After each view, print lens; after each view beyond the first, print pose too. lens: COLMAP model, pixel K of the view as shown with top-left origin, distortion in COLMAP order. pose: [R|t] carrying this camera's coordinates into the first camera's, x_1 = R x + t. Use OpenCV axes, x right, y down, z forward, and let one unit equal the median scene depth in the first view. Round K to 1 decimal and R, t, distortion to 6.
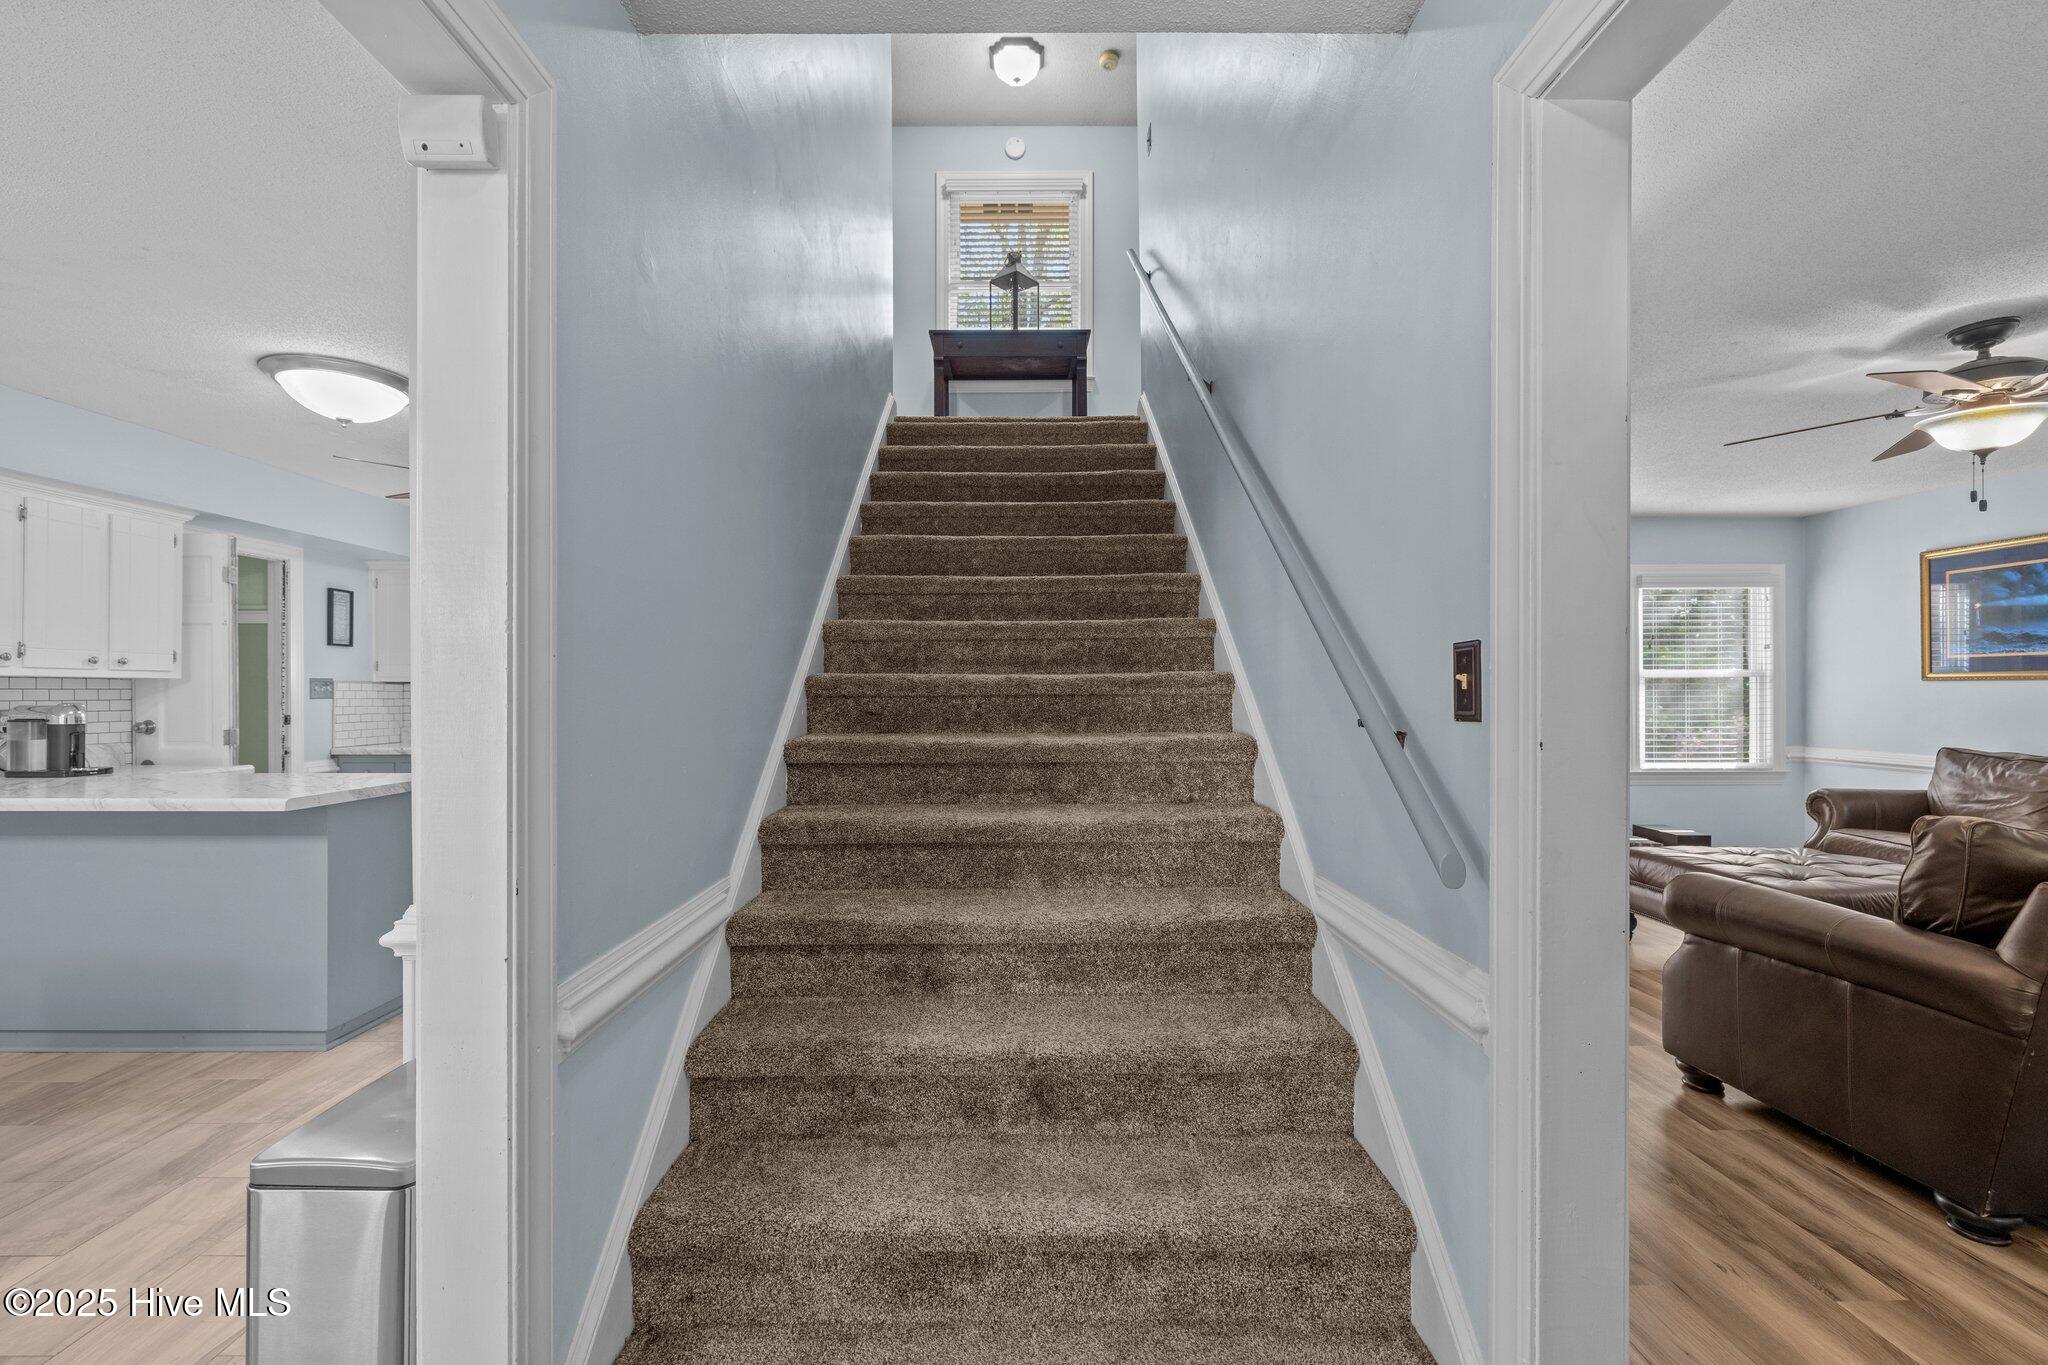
lens RADIAL K [[879.6, 0, 1024.0], [0, 879.6, 682.5], [0, 0, 1]] dist [-0.001762, -0.000475]
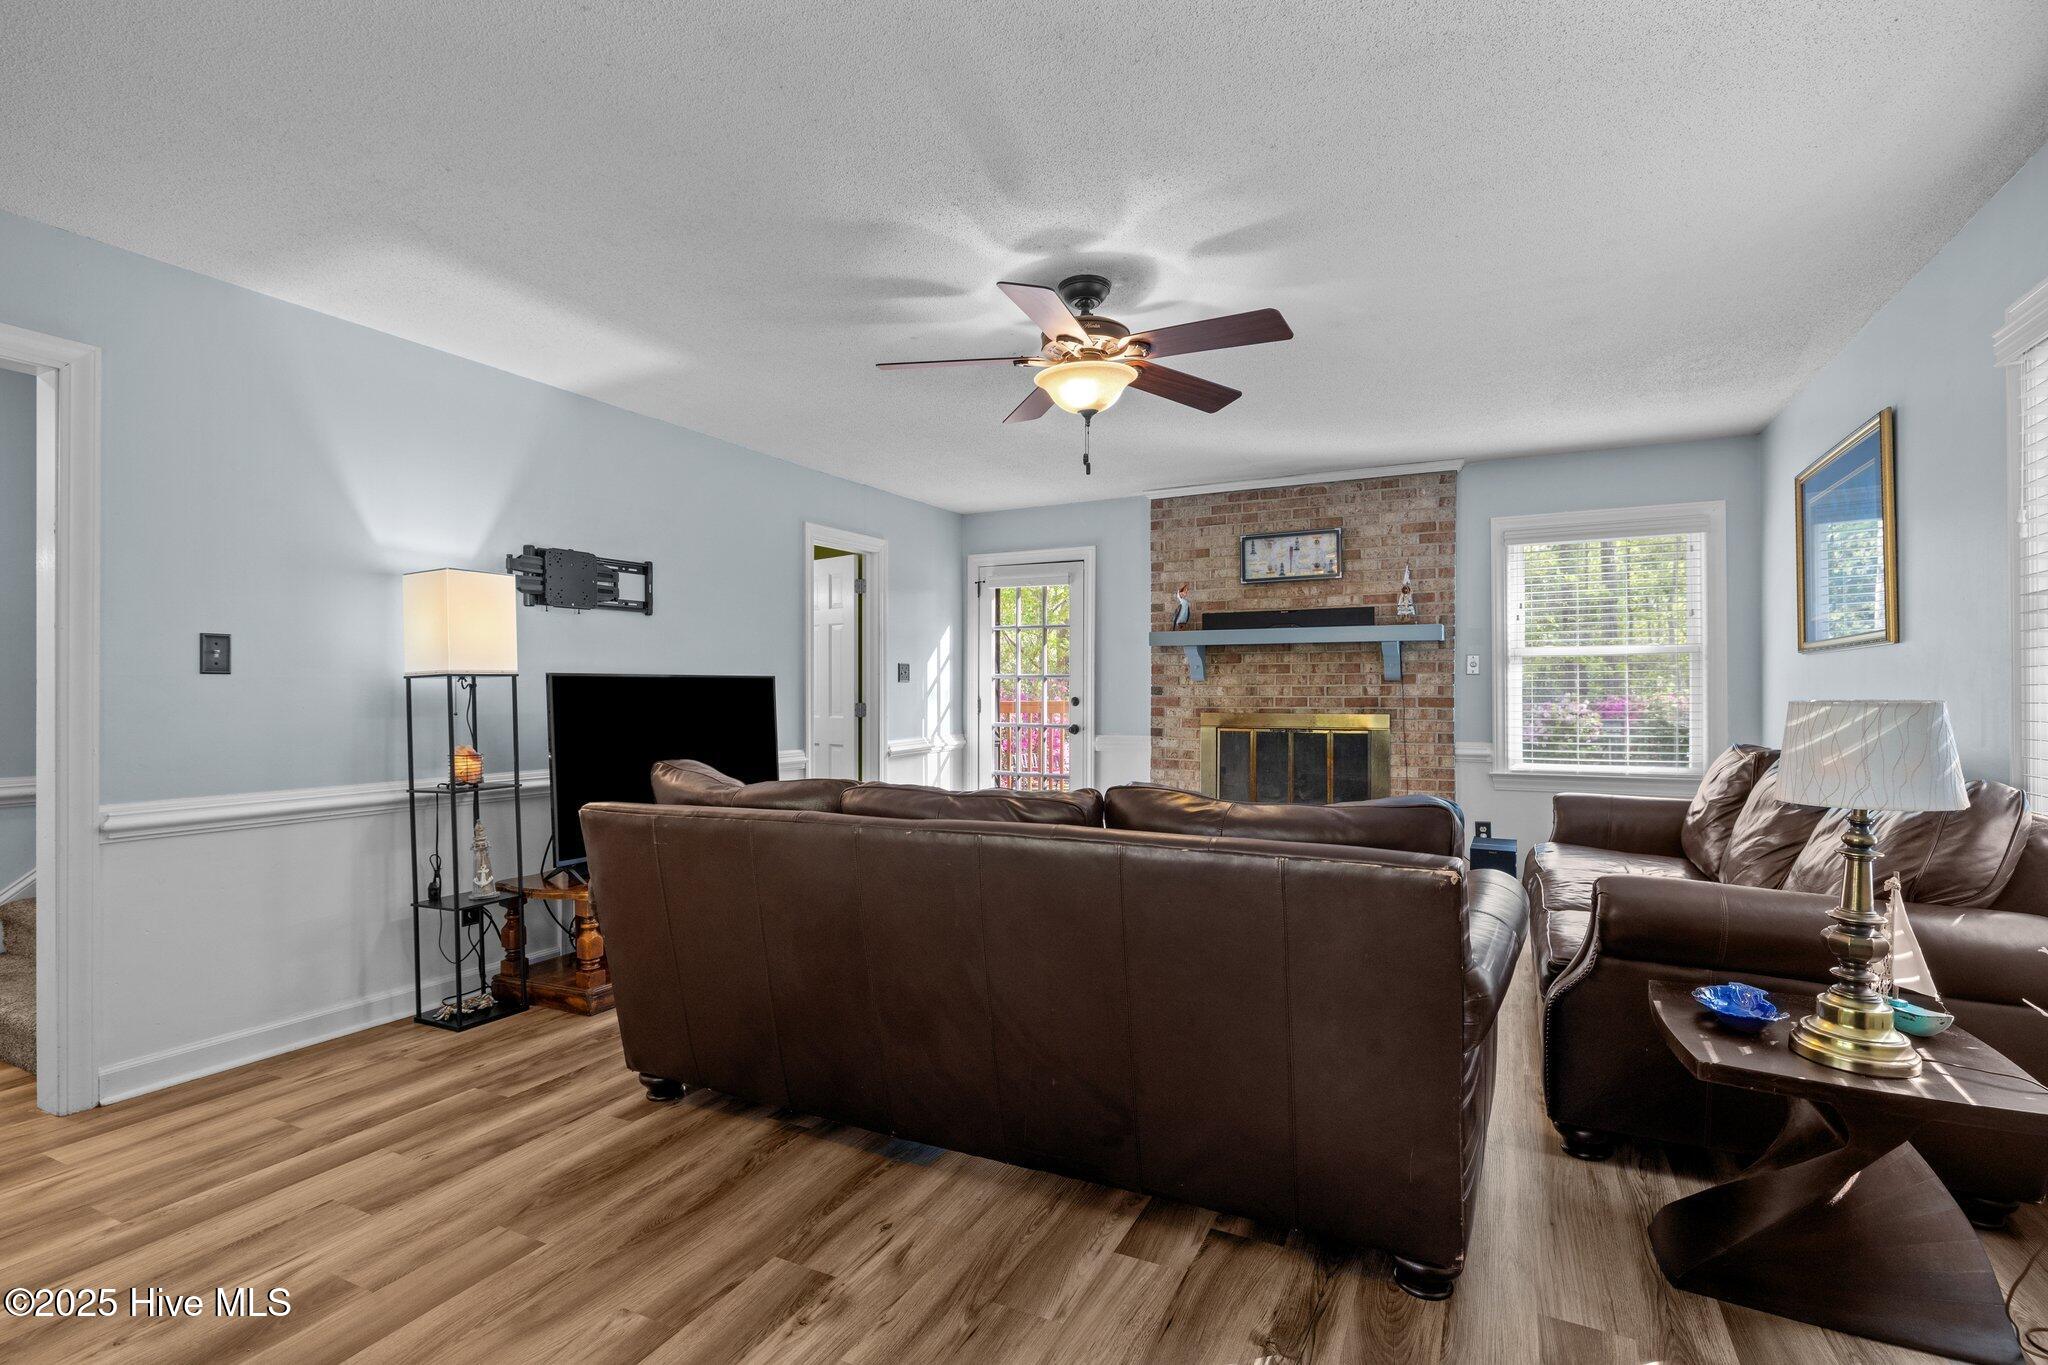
lens RADIAL K [[962.1, 0, 1024.0], [0, 962.1, 682.5], [0, 0, 1]] dist [-0.022684, -0.000001]
pose [[0.886956, -0.004303, -0.461833, 0.911800], [0.004813, 0.999988, -0.000073, 0.020348], [0.461828, -0.002158, 0.886967, 0.017035]]
